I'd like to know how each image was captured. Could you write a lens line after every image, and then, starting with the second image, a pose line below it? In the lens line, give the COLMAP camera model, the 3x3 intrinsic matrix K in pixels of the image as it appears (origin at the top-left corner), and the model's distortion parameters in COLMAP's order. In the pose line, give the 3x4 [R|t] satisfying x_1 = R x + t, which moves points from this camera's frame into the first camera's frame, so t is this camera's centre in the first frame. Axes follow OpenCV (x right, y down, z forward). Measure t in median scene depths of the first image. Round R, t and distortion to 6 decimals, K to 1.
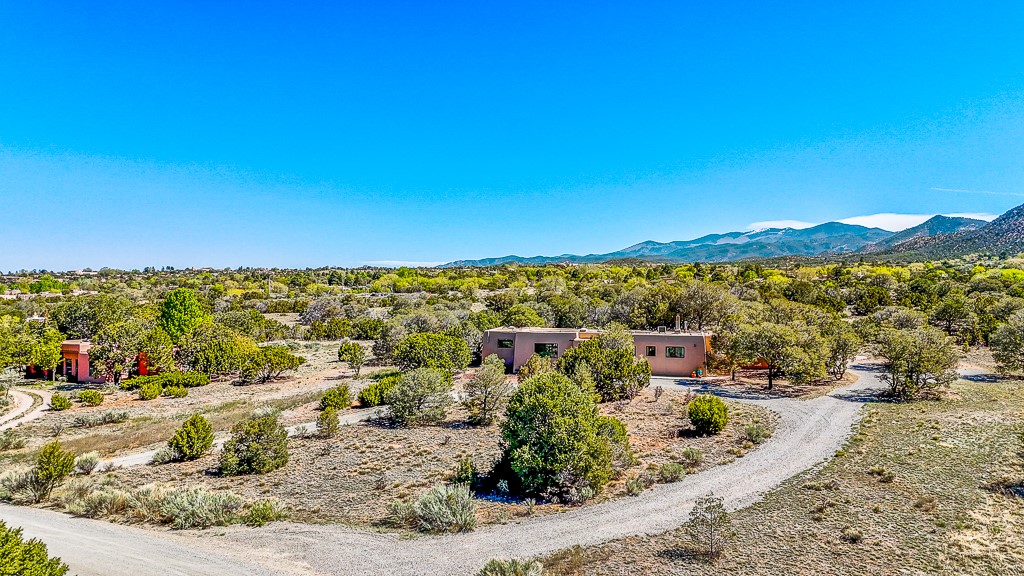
lens RADIAL K [[740.8, 0, 520.9], [0, 740.8, 291.7], [0, 0, 1]] dist [0.055609, -0.035538]
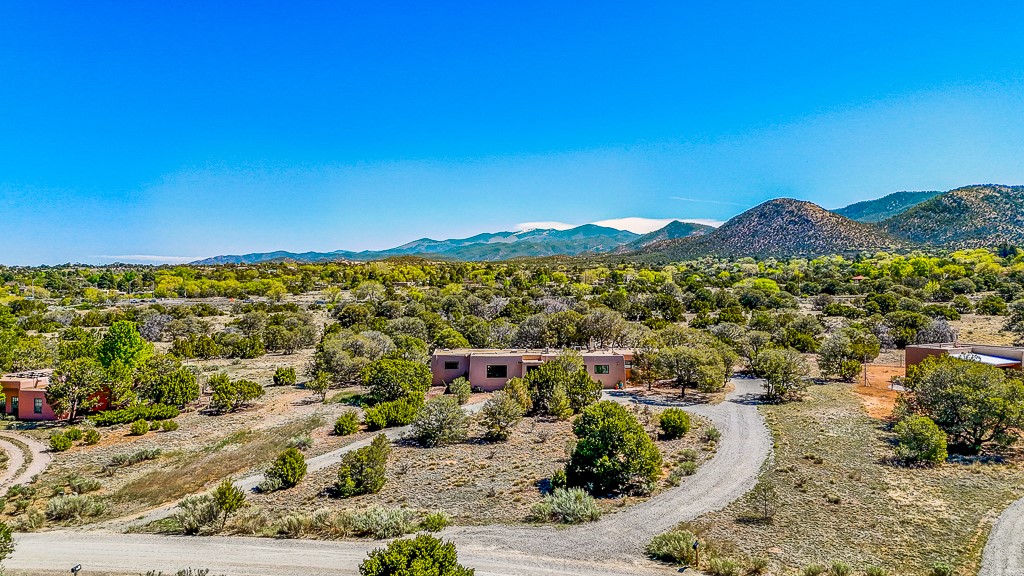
lens RADIAL K [[740.8, 0, 509.1], [0, 740.8, 286.3], [0, 0, 1]] dist [0.055609, -0.035538]
pose [[0.957255, -0.003809, 0.289220, -0.353013], [0.004249, 0.999991, -0.000893, -0.067666], [-0.289214, 0.002084, 0.957262, -0.170870]]
